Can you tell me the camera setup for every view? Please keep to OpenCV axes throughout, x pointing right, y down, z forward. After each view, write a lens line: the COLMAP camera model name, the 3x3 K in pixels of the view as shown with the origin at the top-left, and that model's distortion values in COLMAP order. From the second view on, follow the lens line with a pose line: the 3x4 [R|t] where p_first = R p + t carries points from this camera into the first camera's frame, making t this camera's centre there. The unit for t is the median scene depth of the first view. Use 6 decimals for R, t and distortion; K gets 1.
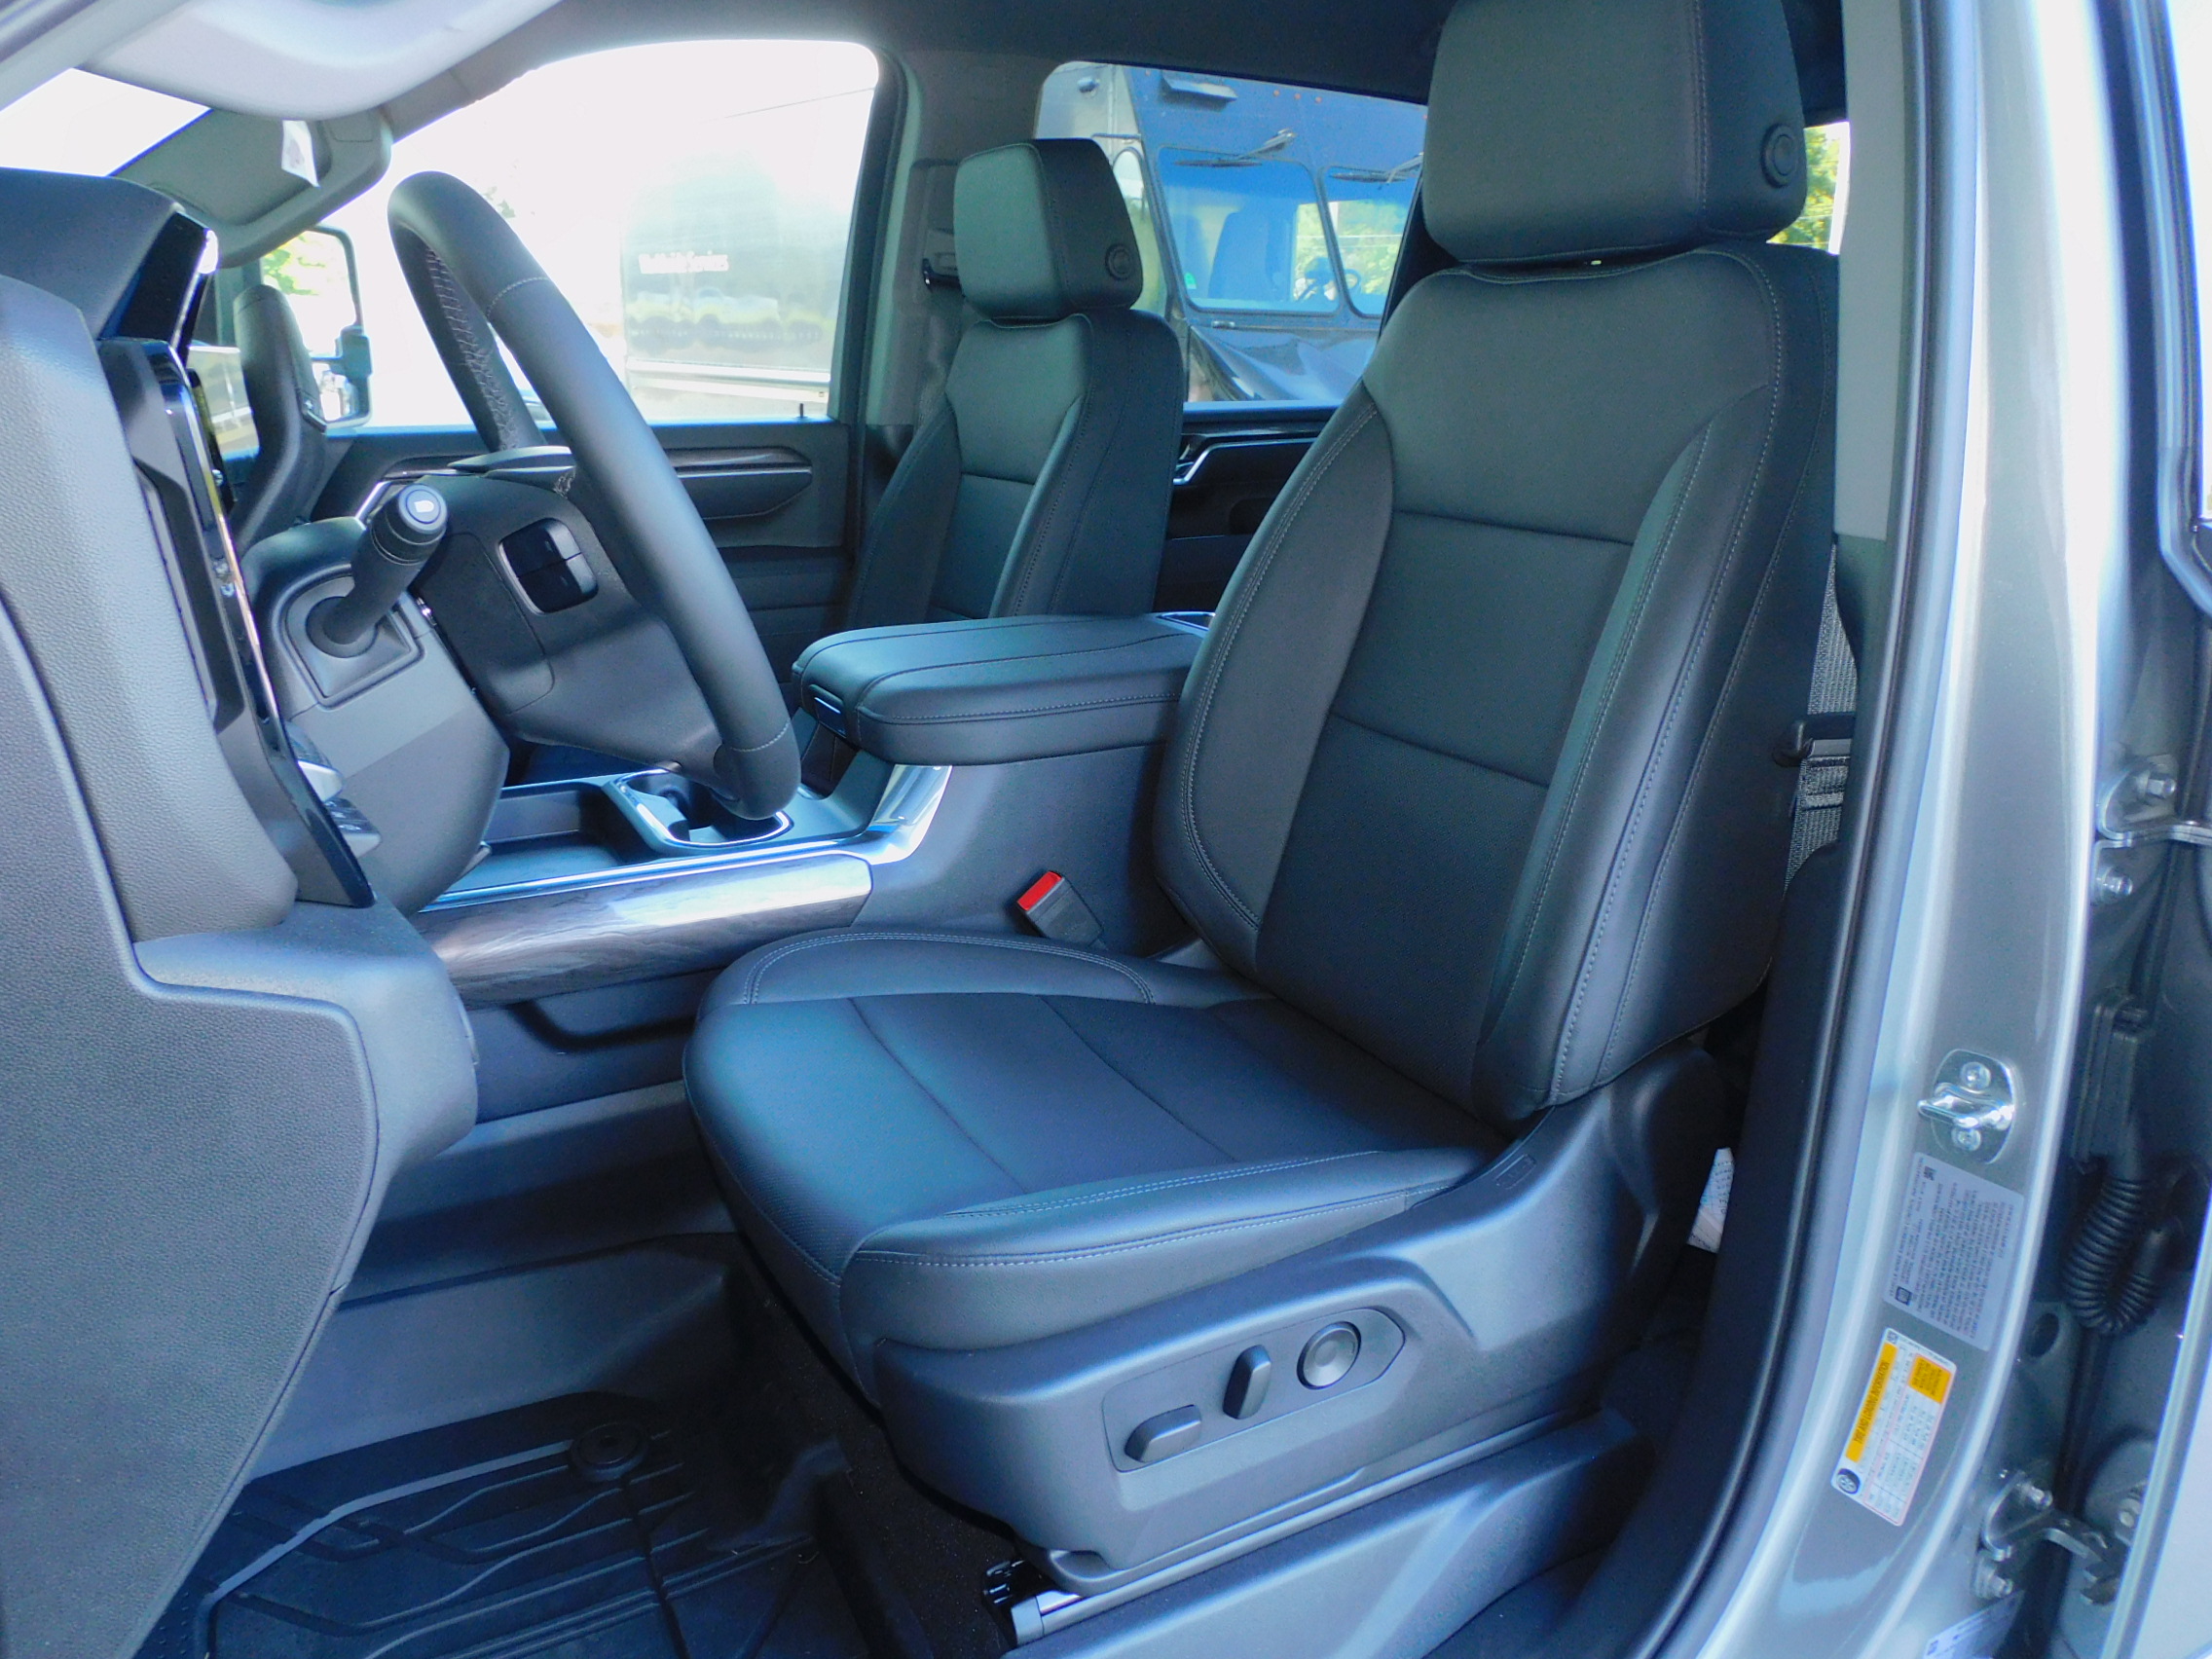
lens RADIAL K [[1576.3, 0, 1108.1], [0, 1576.3, 827.5], [0, 0, 1]] dist [0.001778, -0.005599]
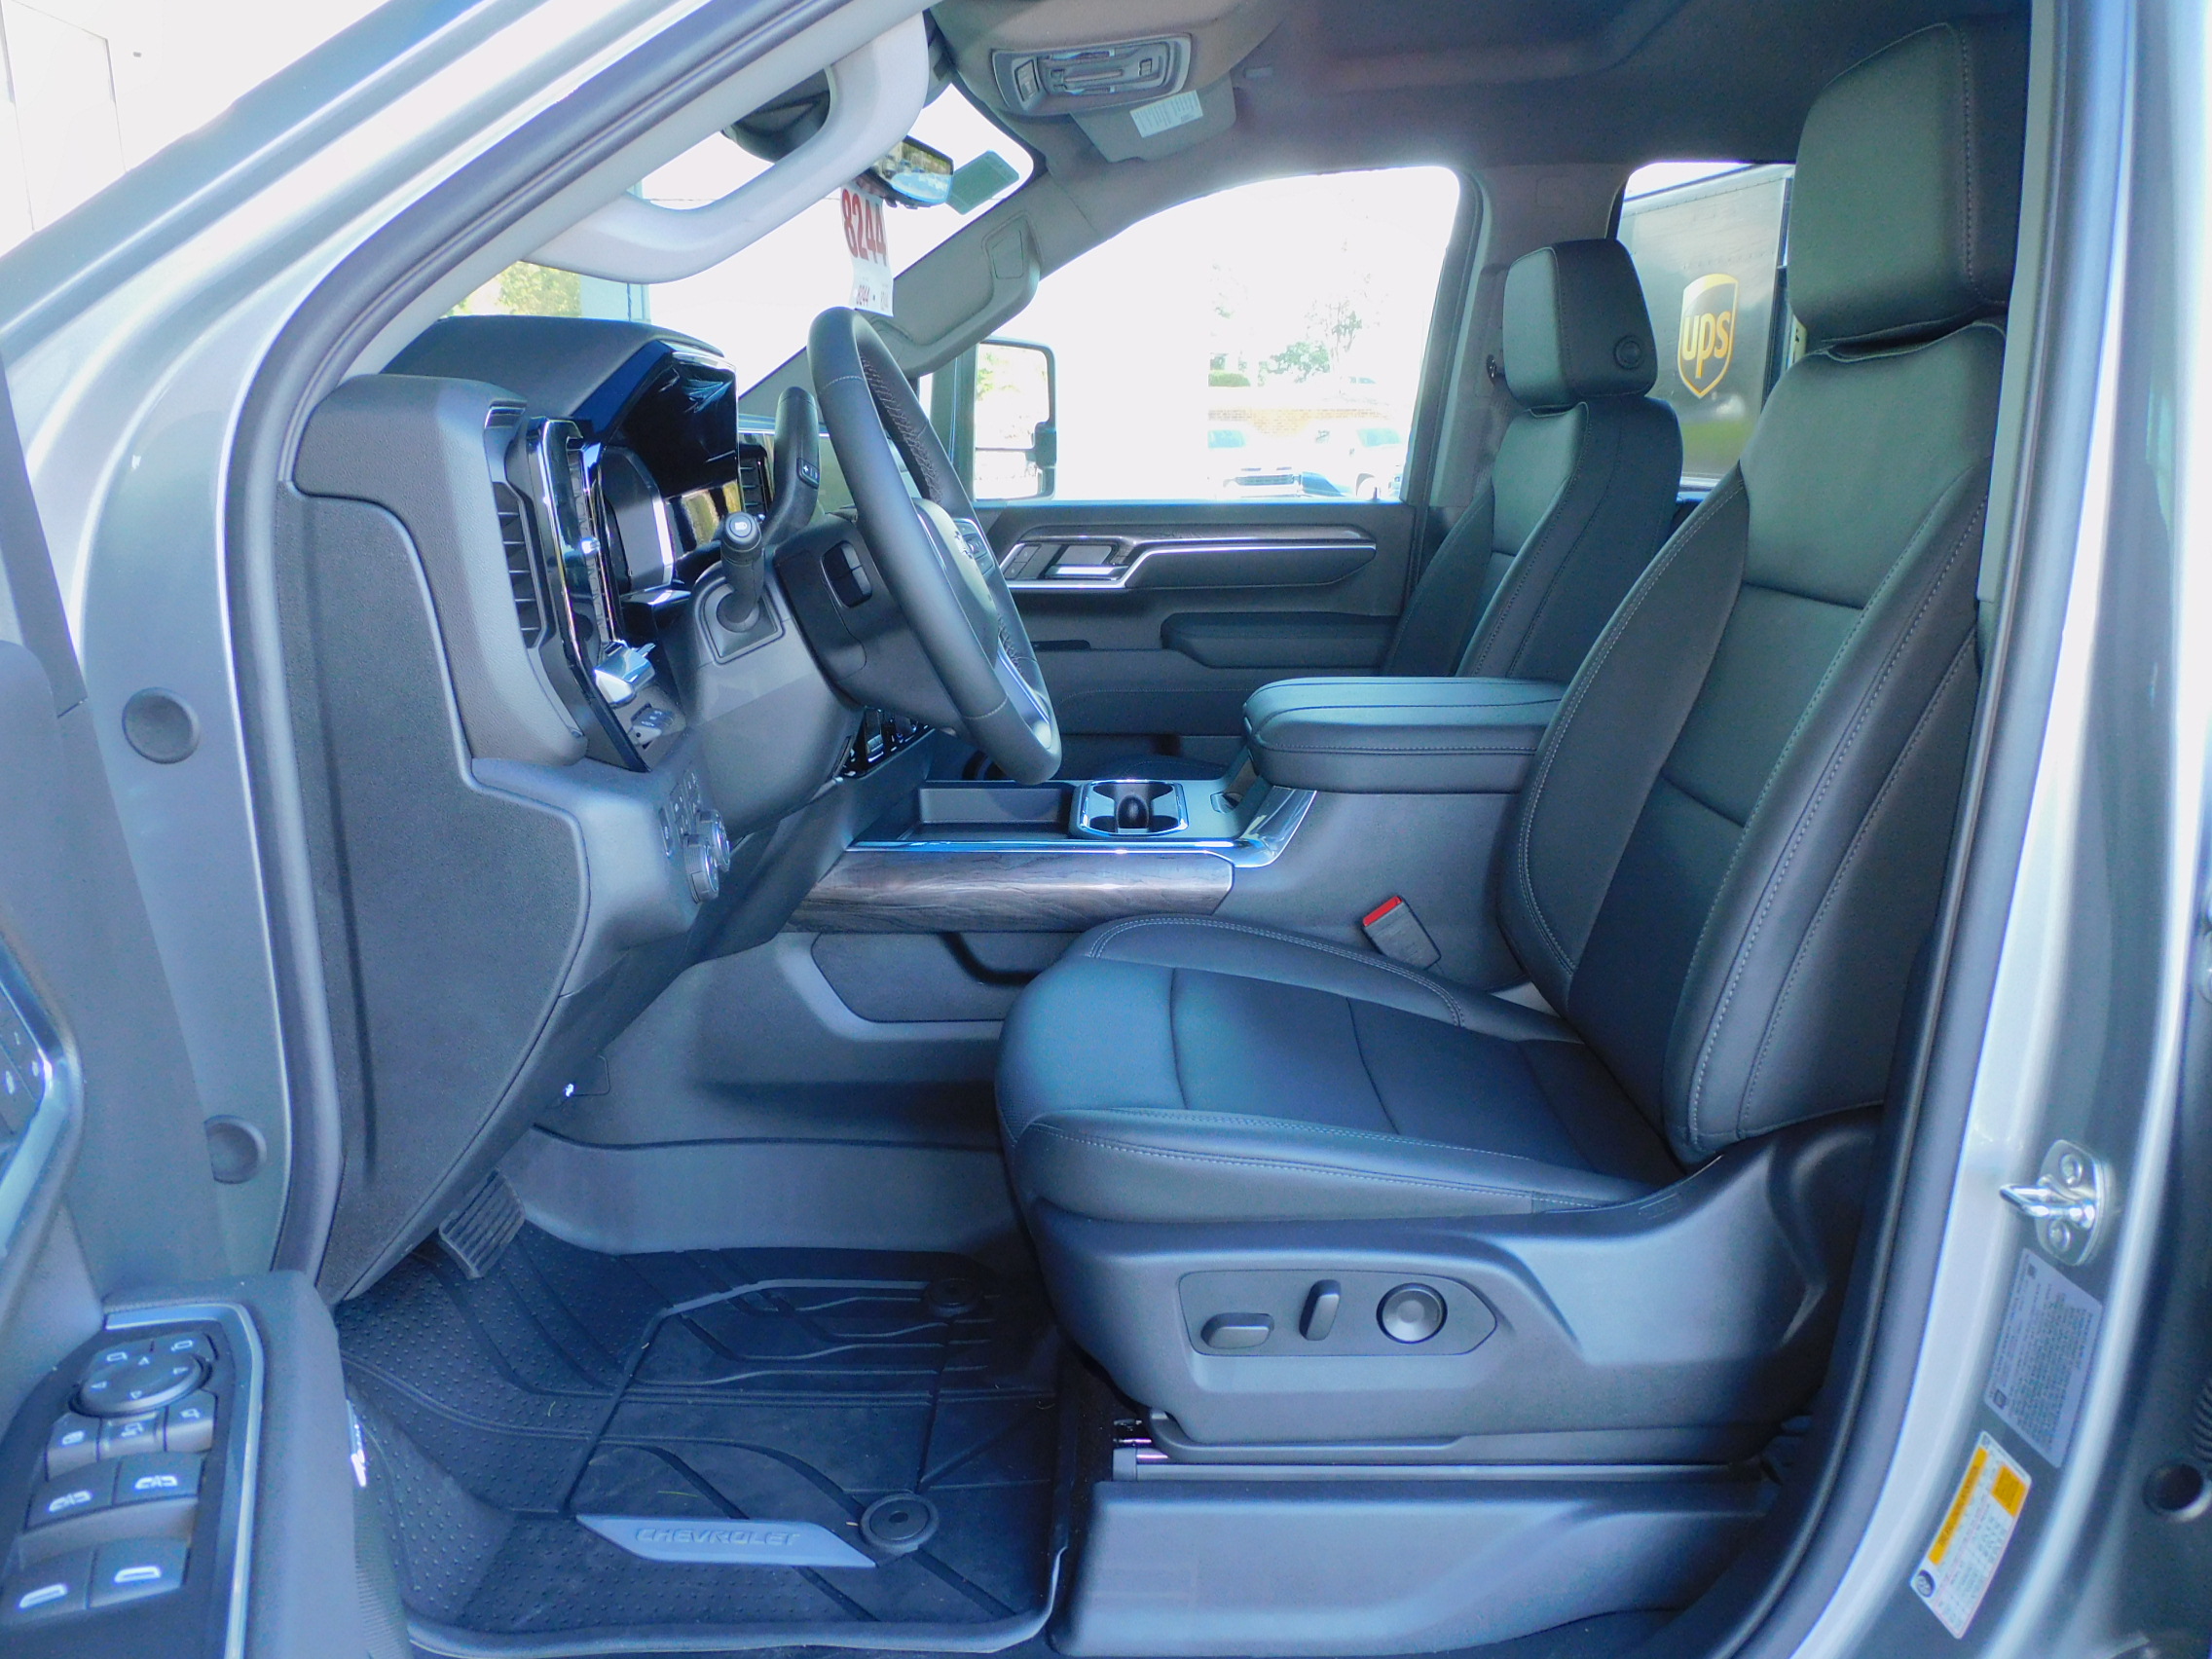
lens RADIAL K [[1576.3, 0, 1118.7], [0, 1576.3, 829.3], [0, 0, 1]] dist [0.001778, -0.005599]
pose [[0.881277, 0.107706, -0.460164, 0.387638], [-0.134416, 0.990595, -0.025566, 0.047127], [0.453082, 0.084383, 0.887466, -0.097409]]
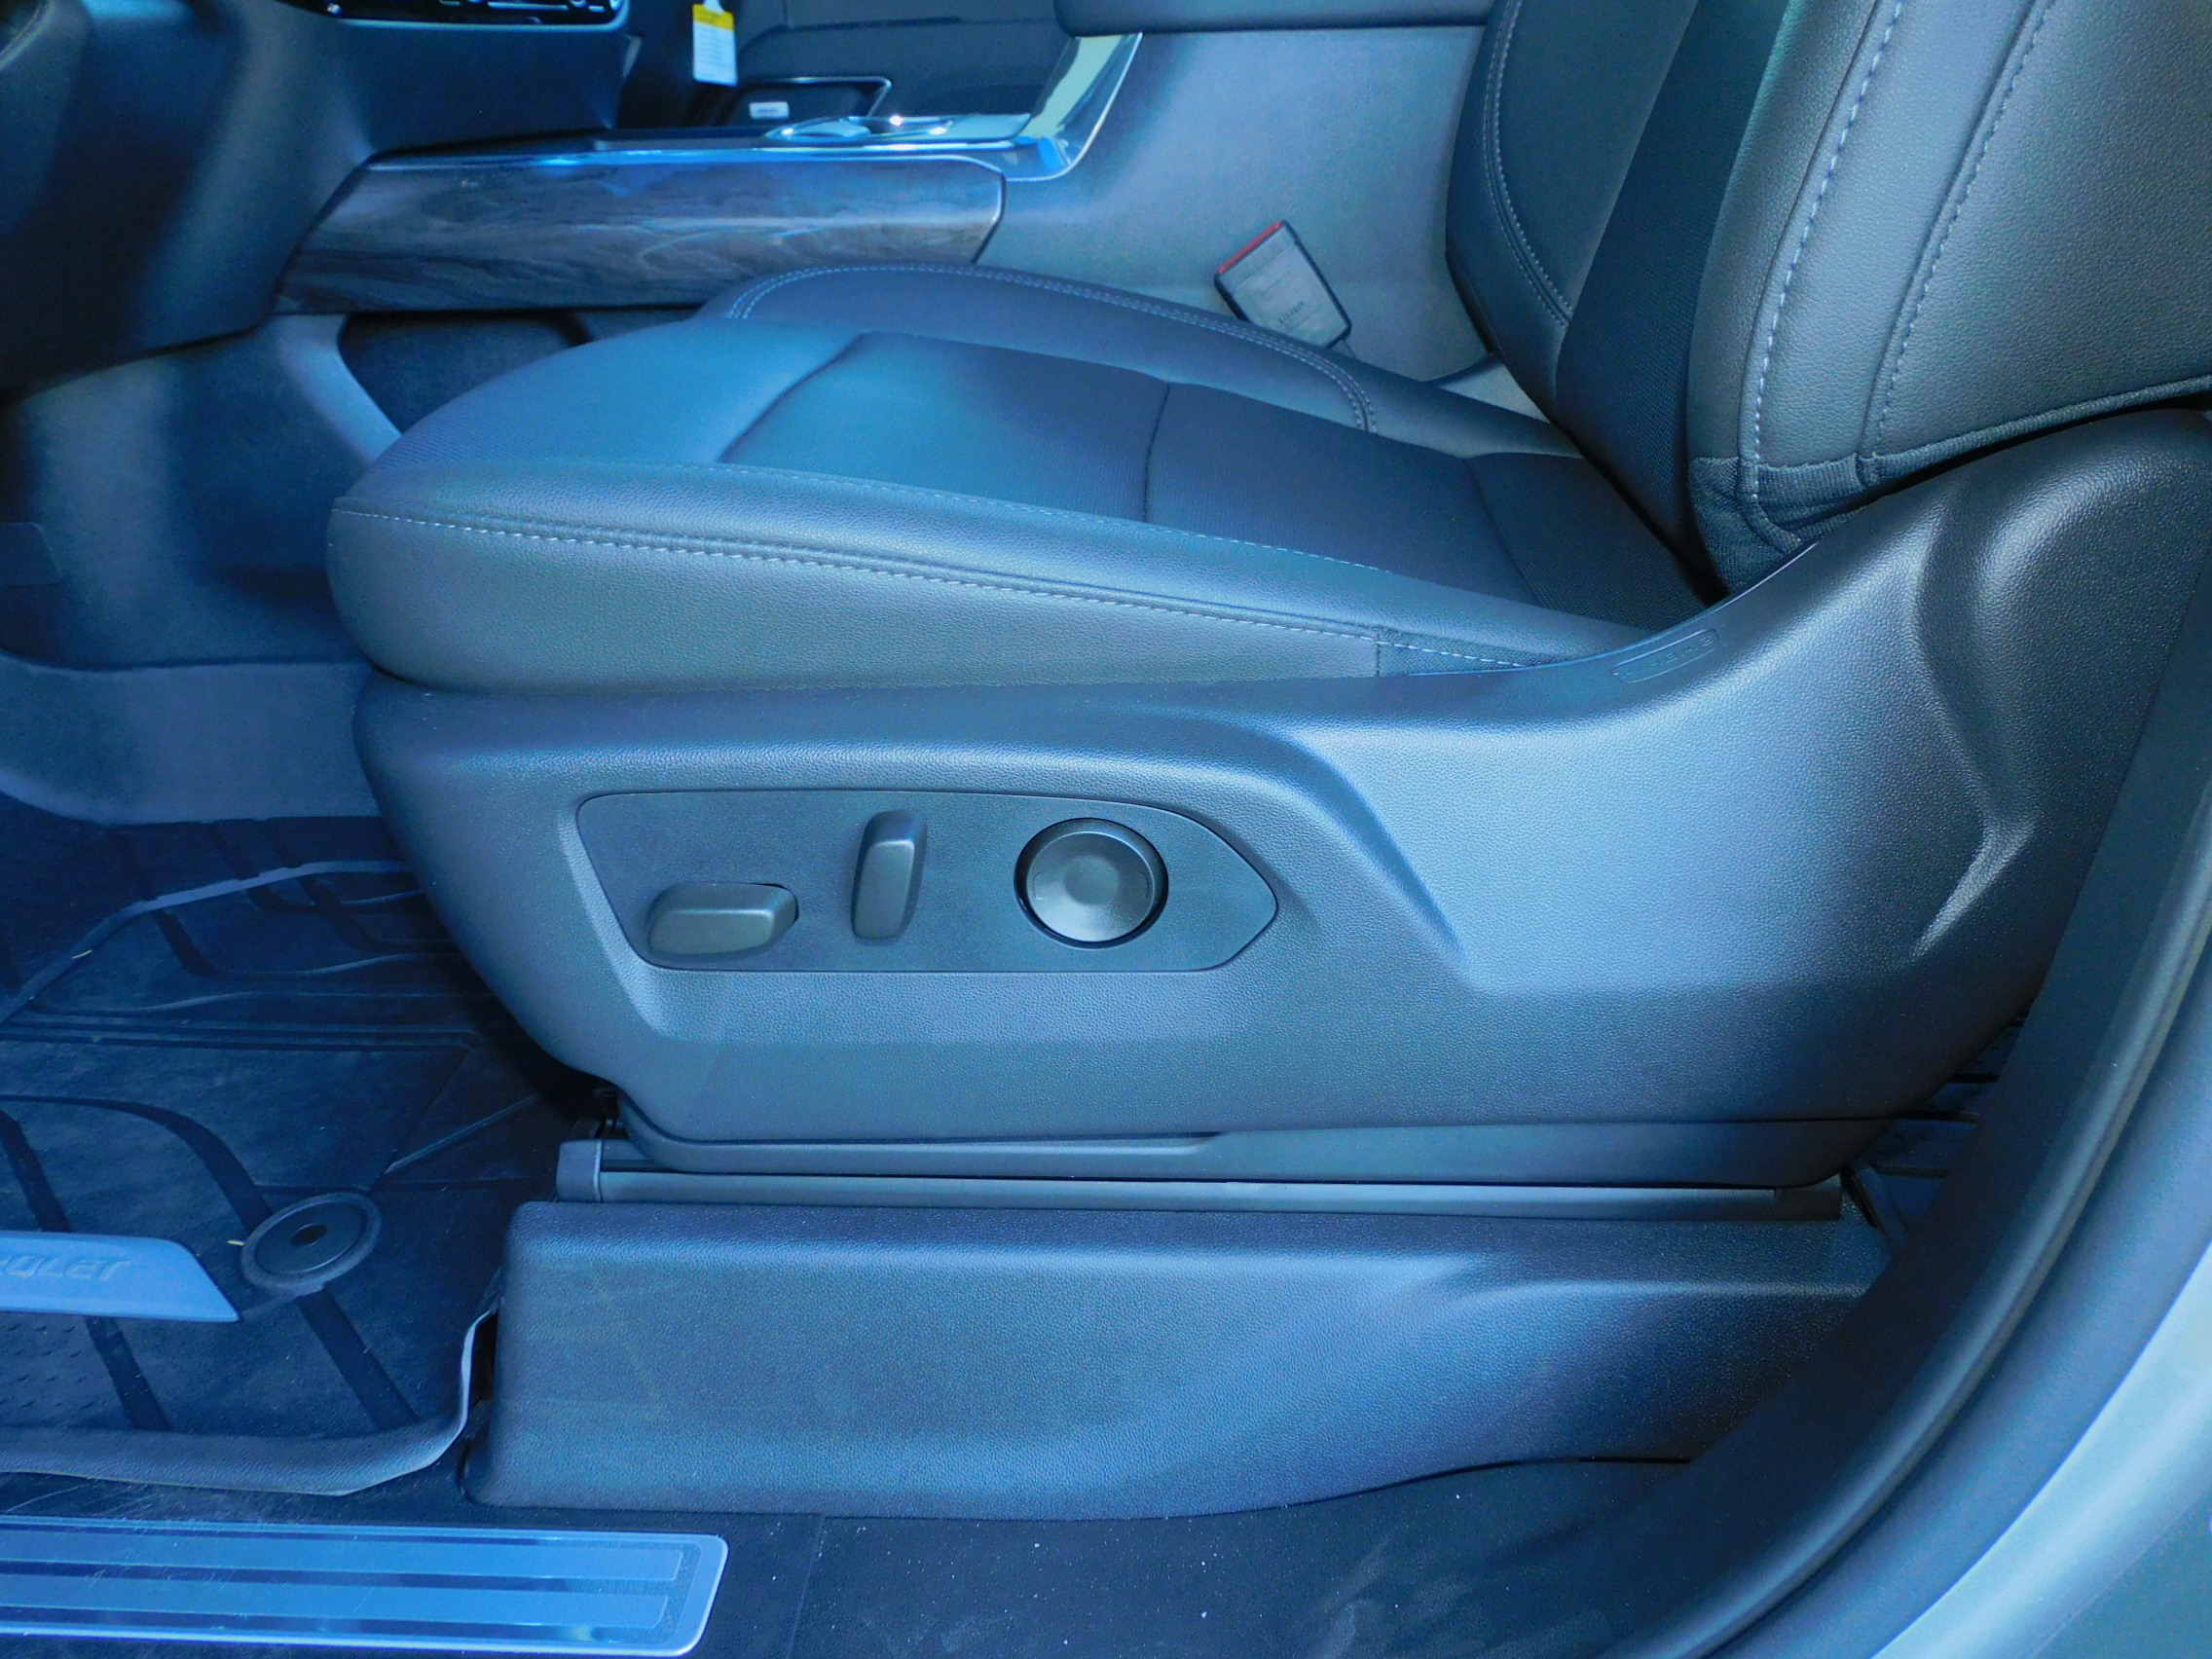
lens RADIAL K [[1576.3, 0, 1120.2], [0, 1576.3, 826.3], [0, 0, 1]] dist [0.001778, -0.005599]
pose [[0.856170, 0.208655, -0.472691, 0.344630], [-0.125559, 0.971431, 0.201387, 0.190741], [0.501207, -0.113071, 0.857908, 0.510549]]
